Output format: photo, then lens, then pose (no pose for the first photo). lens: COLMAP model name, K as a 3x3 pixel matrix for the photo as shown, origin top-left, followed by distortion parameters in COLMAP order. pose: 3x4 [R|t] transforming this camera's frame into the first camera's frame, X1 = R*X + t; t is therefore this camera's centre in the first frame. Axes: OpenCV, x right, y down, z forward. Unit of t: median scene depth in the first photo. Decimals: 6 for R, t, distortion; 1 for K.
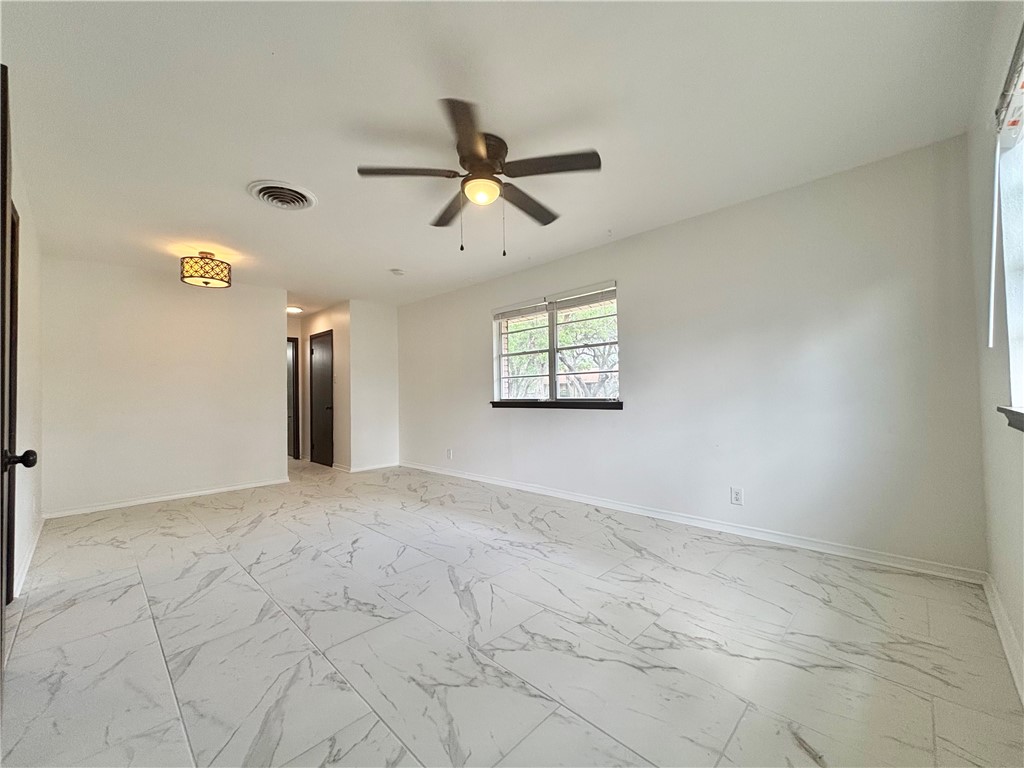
lens RADIAL K [[411.8, 0, 513.9], [0, 411.8, 382.5], [0, 0, 1]] dist [0.002550, -0.000039]
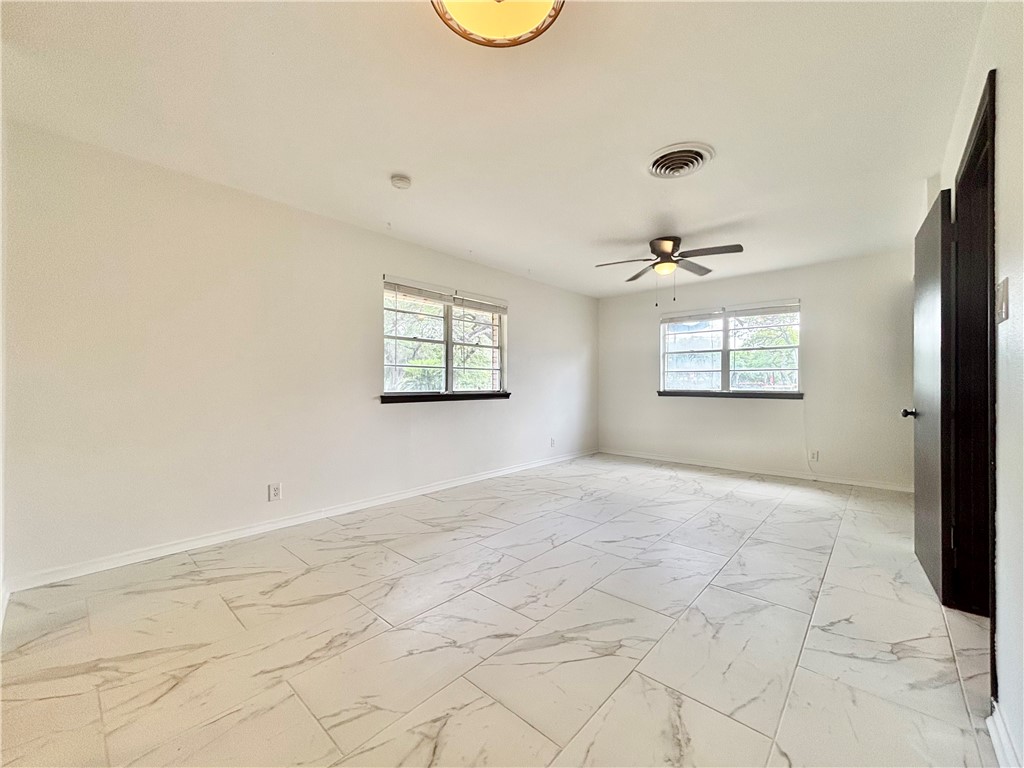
lens RADIAL K [[411.8, 0, 511.3], [0, 411.8, 382.9], [0, 0, 1]] dist [0.002550, -0.000039]
pose [[-0.034382, 0.020989, 0.999188, -1.156622], [-0.024829, 0.999453, -0.021849, 0.047296], [-0.999100, -0.025560, -0.033842, 1.110986]]
